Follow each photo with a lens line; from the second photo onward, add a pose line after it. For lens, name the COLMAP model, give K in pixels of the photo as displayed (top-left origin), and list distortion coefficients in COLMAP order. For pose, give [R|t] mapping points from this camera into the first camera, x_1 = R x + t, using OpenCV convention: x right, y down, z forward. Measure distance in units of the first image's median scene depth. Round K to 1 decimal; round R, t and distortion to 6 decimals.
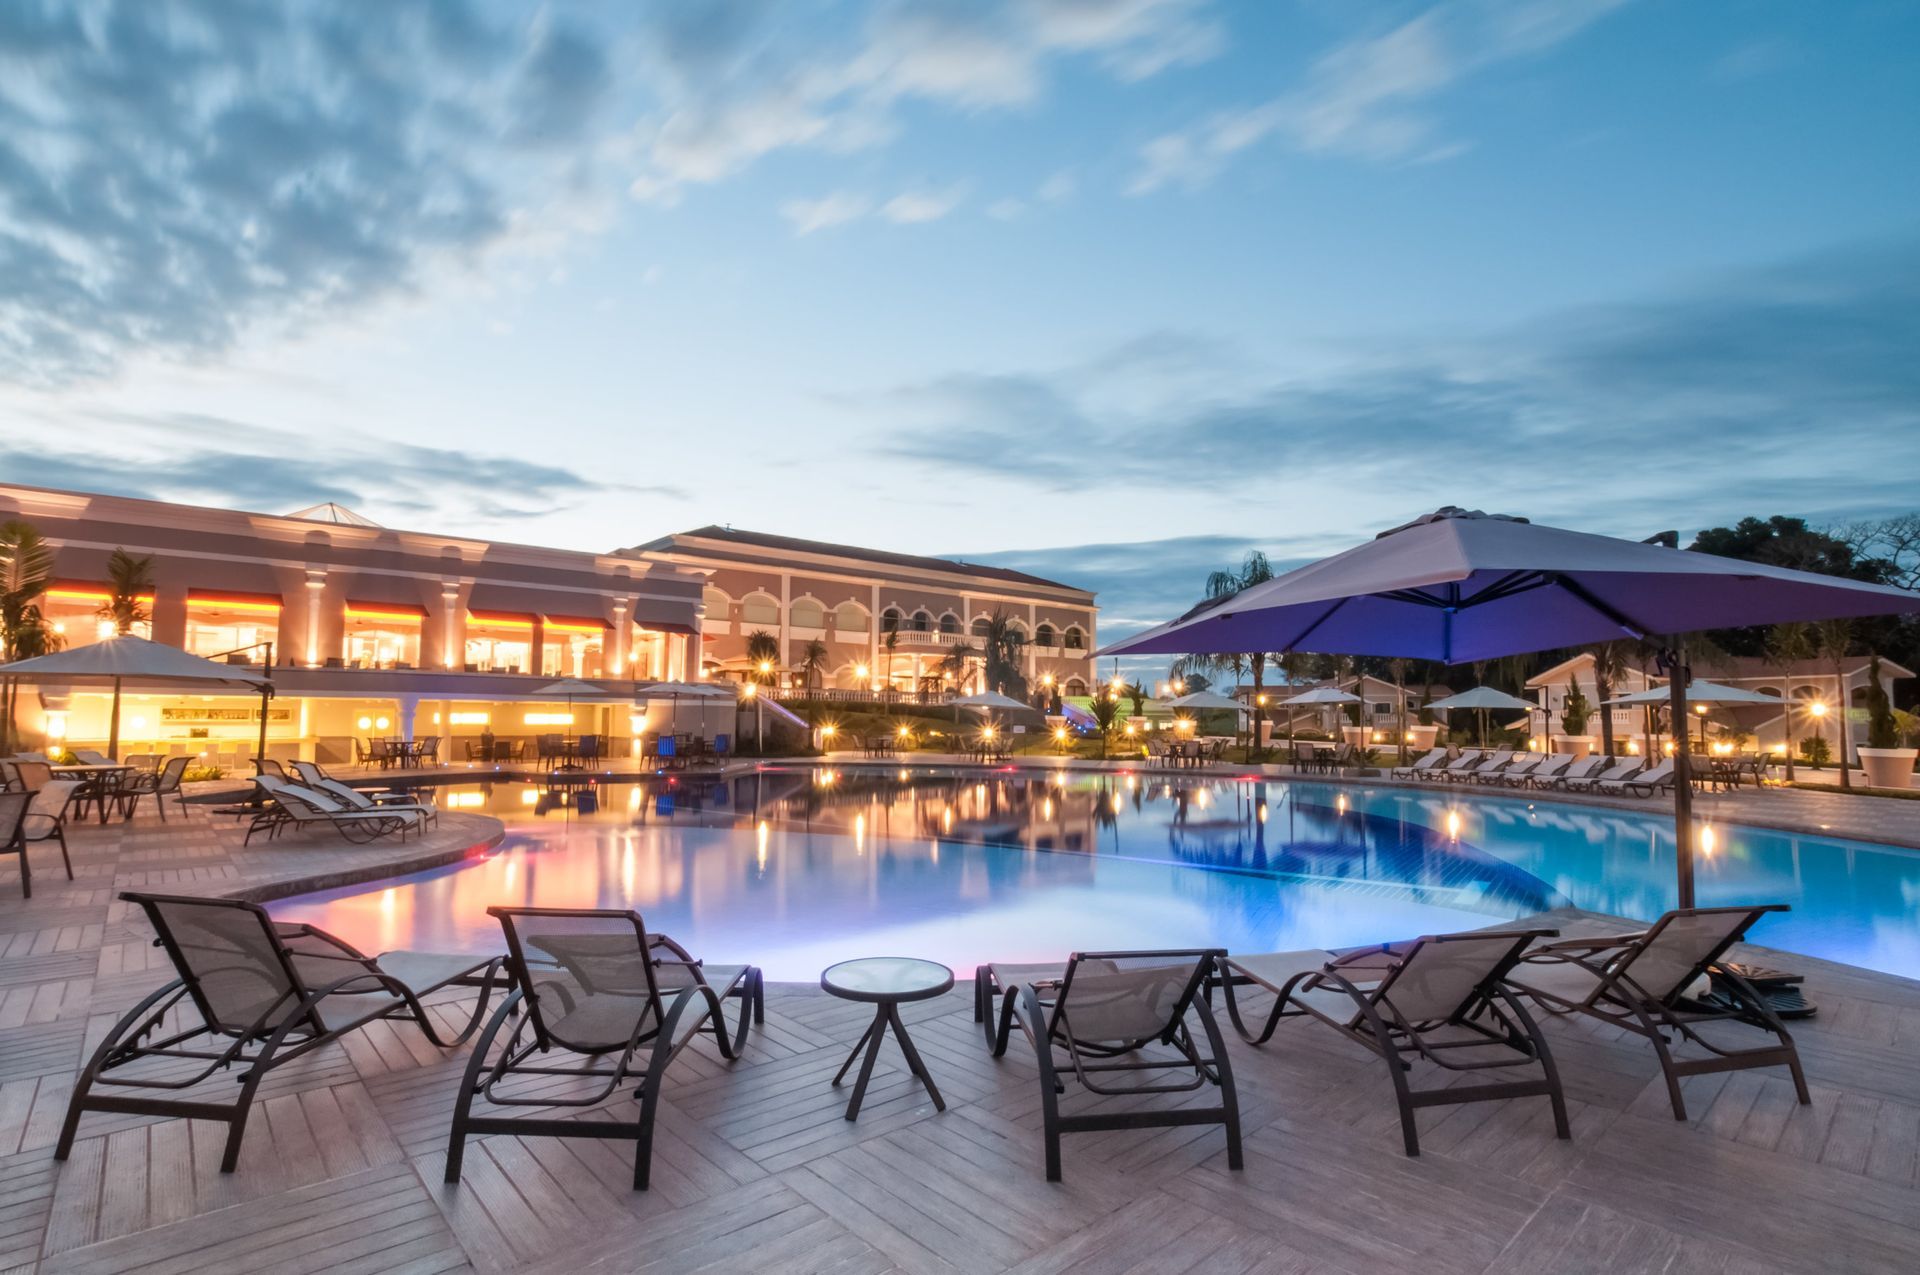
lens RADIAL K [[1119.1, 0, 964.6], [0, 1119.1, 646.6], [0, 0, 1]] dist [-0.084716, 0.188642]
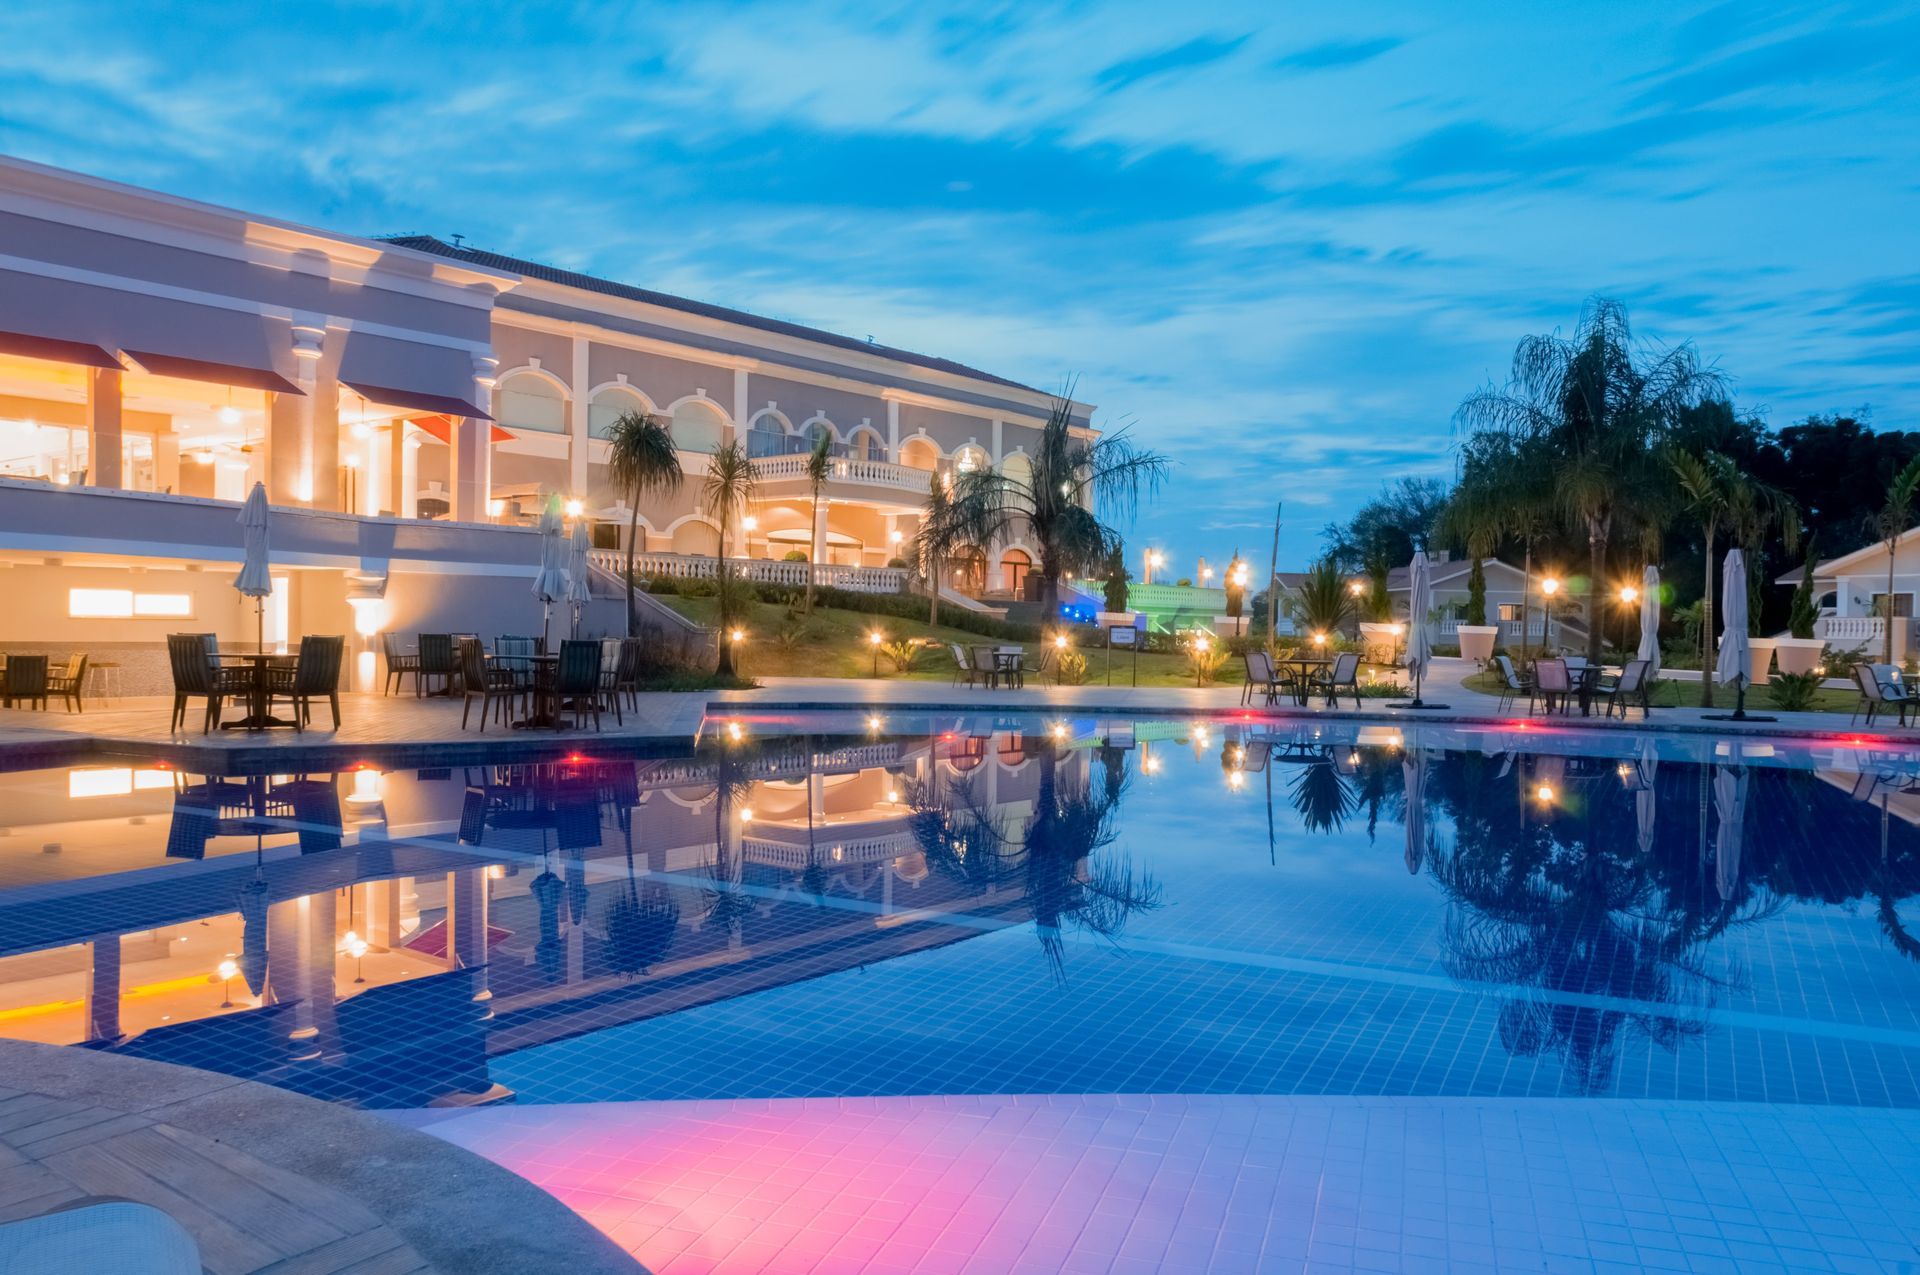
lens RADIAL K [[1582.1, 0, 959.4], [0, 1582.1, 632.3], [0, 0, 1]] dist [-0.000813, -0.005824]
pose [[0.983727, 0.008008, 0.179490, -0.158572], [-0.019988, 0.997683, 0.065035, 0.028185], [-0.178553, -0.067565, 0.981608, 0.318544]]
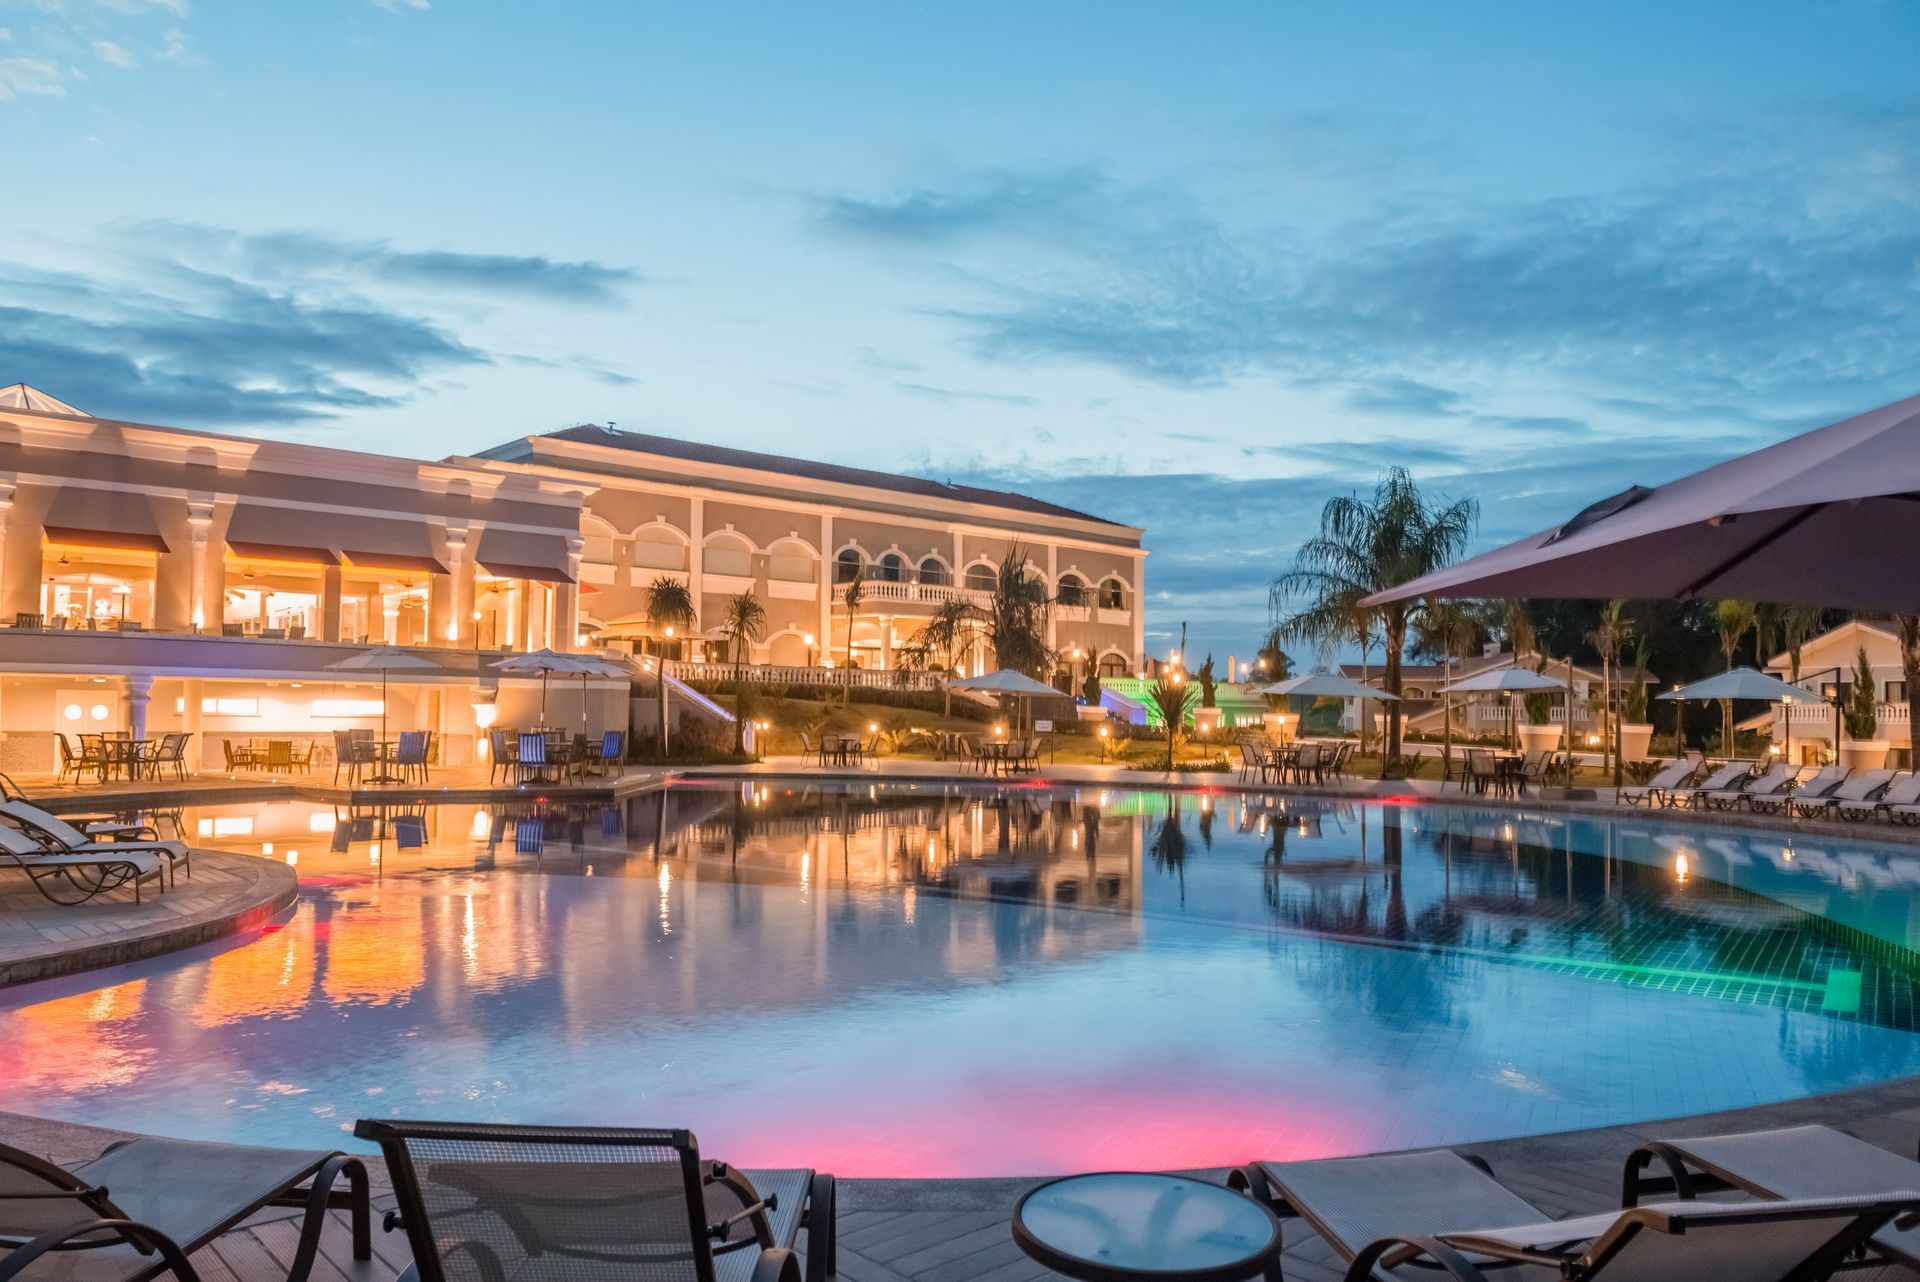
lens RADIAL K [[1582.1, 0, 959.4], [0, 1582.1, 635.8], [0, 0, 1]] dist [-0.000813, -0.005824]
pose [[0.999850, 0.006645, 0.016019, -0.018932], [-0.006926, 0.999822, 0.017544, 0.002463], [-0.015899, -0.017652, 0.999718, 0.034346]]
